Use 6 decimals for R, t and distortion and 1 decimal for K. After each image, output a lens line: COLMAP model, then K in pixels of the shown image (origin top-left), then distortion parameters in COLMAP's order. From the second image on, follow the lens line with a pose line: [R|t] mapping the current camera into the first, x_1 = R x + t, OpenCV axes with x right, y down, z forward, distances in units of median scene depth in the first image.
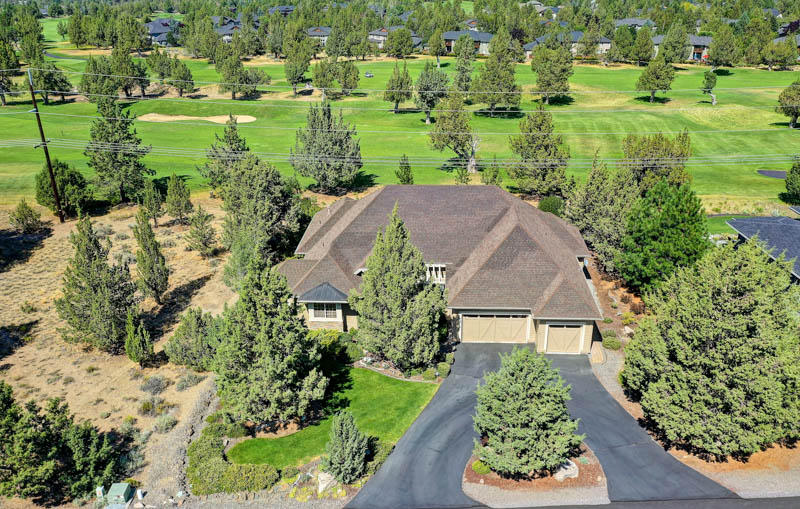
lens RADIAL K [[708.4, 0, 404.7], [0, 708.4, 255.4], [0, 0, 1]] dist [-0.005563, 0.004065]
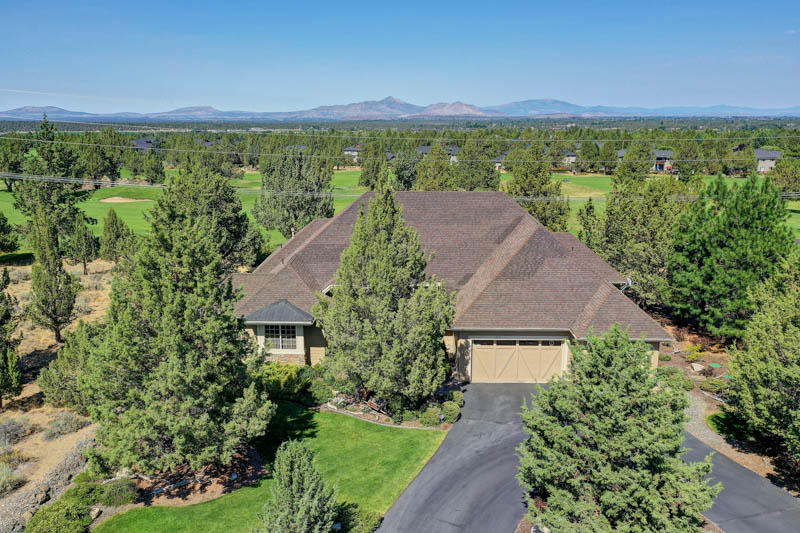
lens RADIAL K [[643.2, 0, 393.2], [0, 643.2, 264.9], [0, 0, 1]] dist [-0.010752, 0.017191]
pose [[0.999478, 0.008513, 0.031172, -0.021501], [-0.002247, 0.980645, -0.195780, 0.149895], [-0.032235, 0.195608, 0.980152, 0.385775]]
